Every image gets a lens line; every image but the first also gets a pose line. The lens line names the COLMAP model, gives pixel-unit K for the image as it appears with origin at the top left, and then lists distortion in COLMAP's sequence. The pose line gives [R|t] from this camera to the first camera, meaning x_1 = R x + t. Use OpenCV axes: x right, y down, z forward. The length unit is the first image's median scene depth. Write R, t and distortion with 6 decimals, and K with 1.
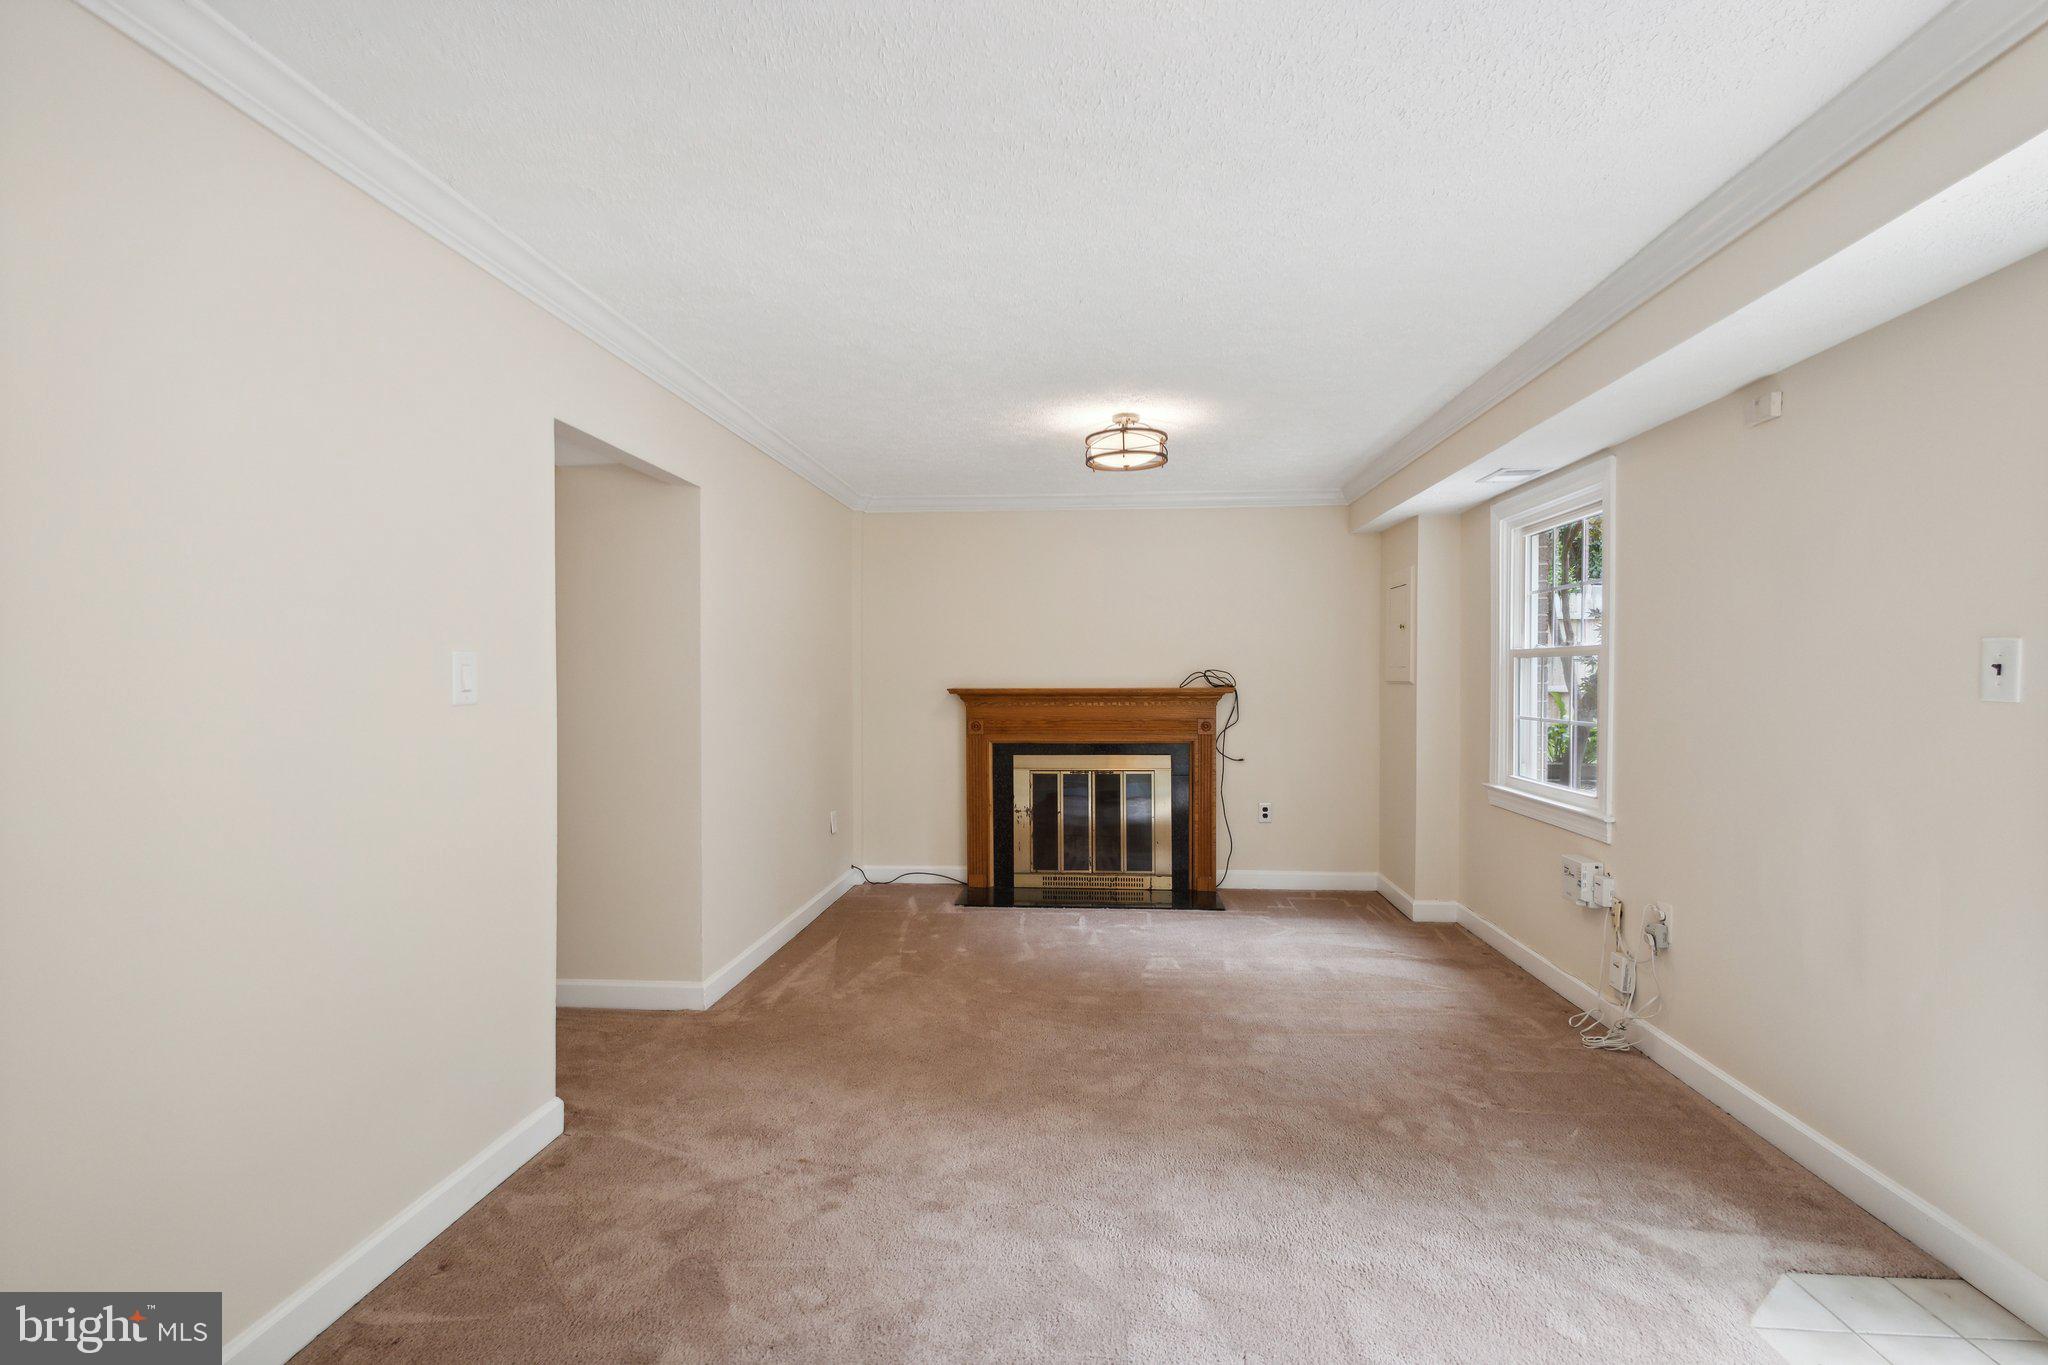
lens RADIAL K [[938.5, 0, 1019.9], [0, 938.5, 701.9], [0, 0, 1]] dist [0.009946, 0.000030]
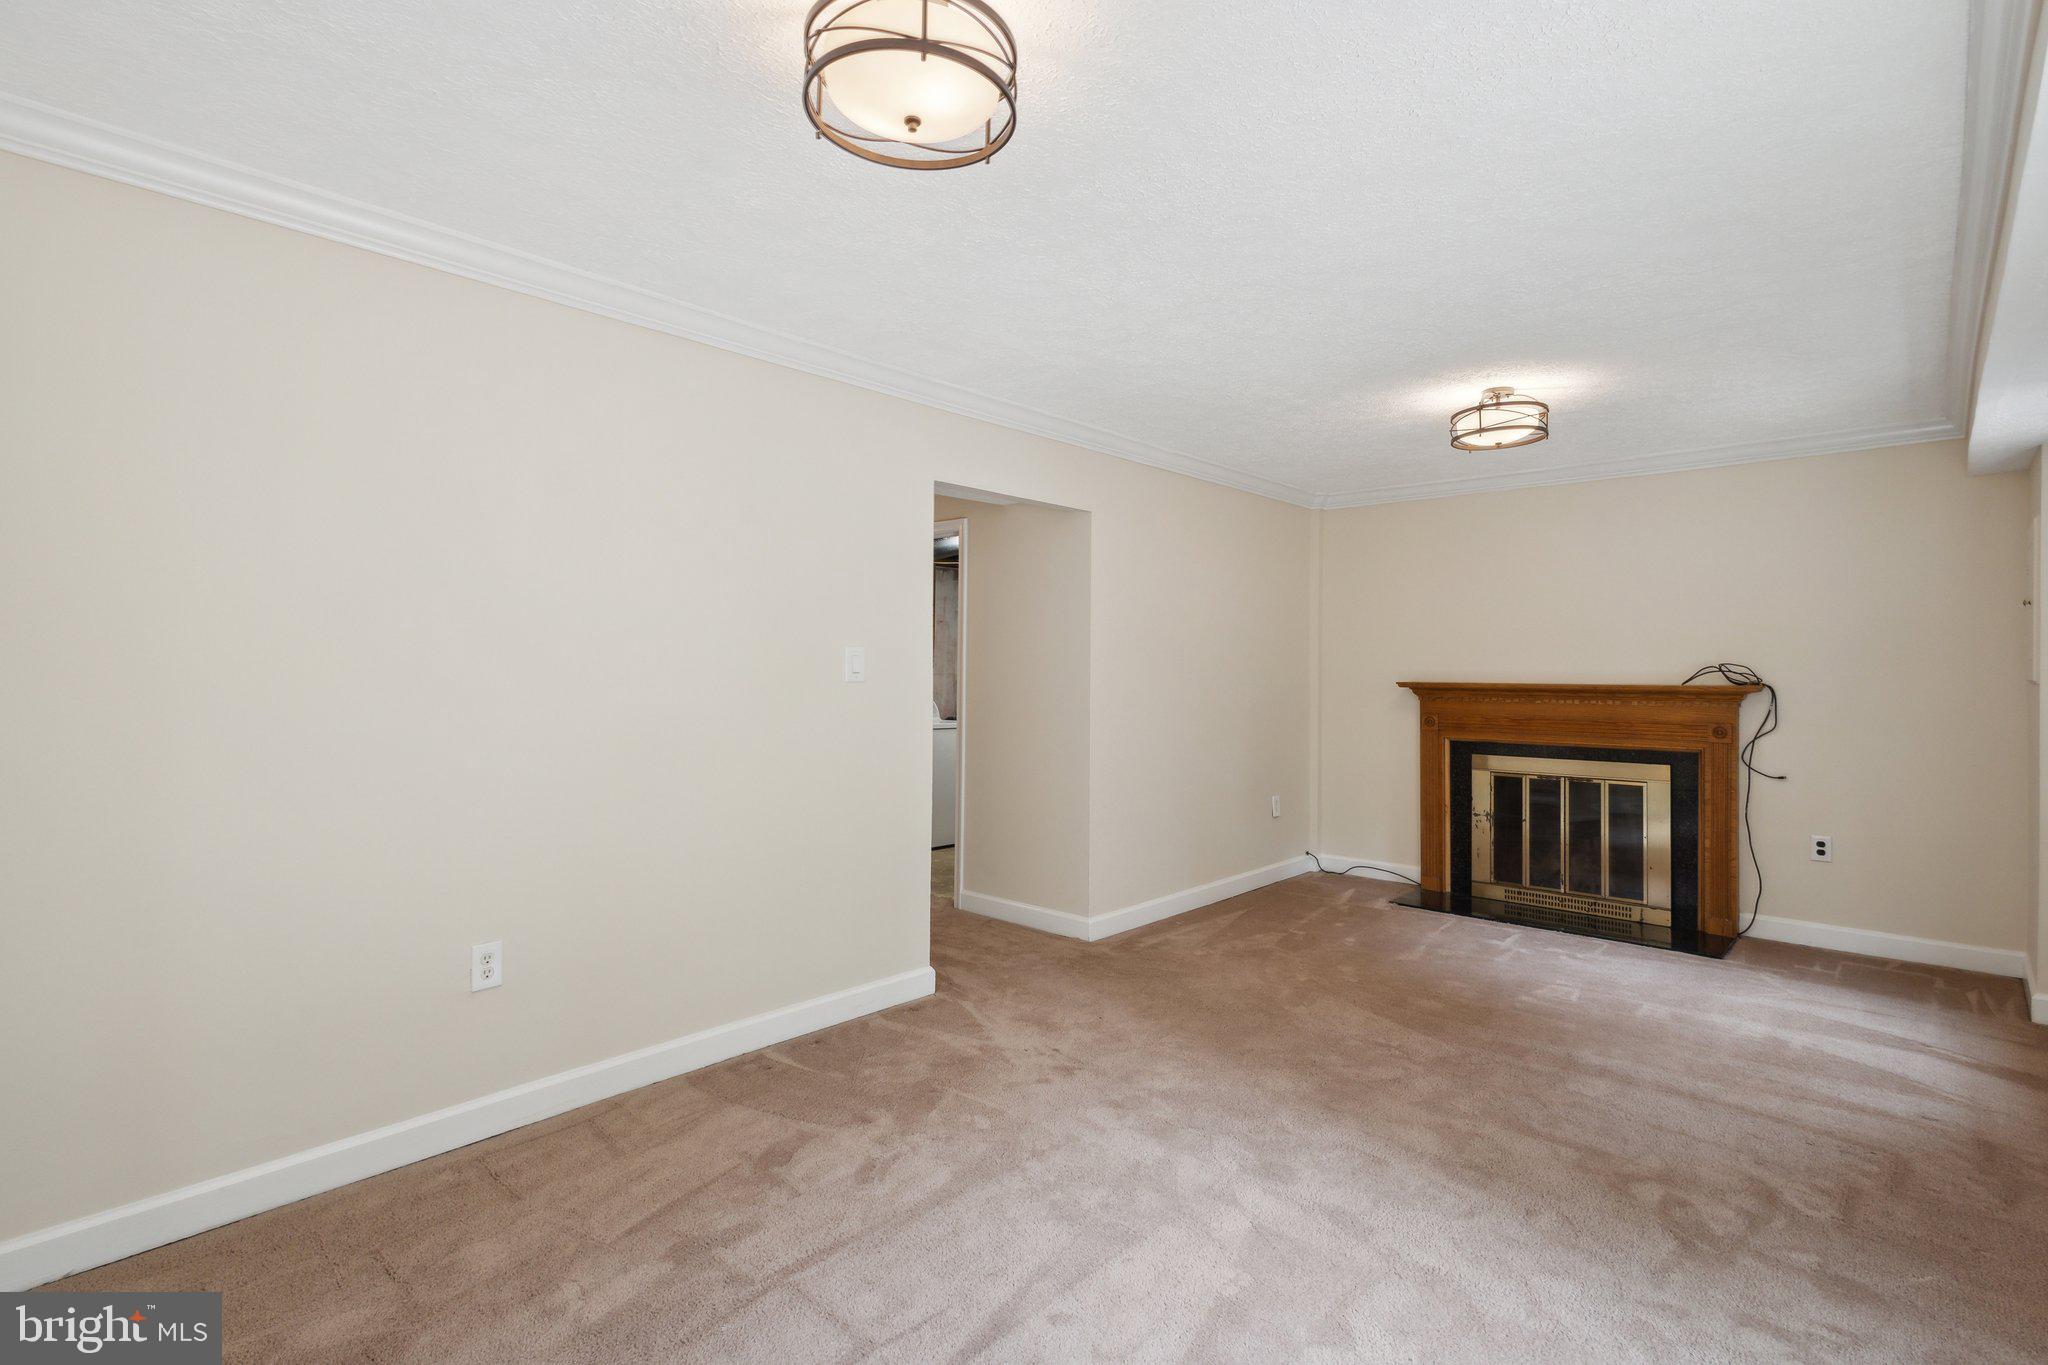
lens RADIAL K [[938.0, 0, 1027.2], [0, 938.0, 684.1], [0, 0, 1]] dist [0.008747, 0.000218]
pose [[0.801179, 0.016170, -0.598206, 0.213491], [-0.024117, 0.999695, -0.005276, 0.002787], [0.597938, 0.018654, 0.801325, -0.016963]]
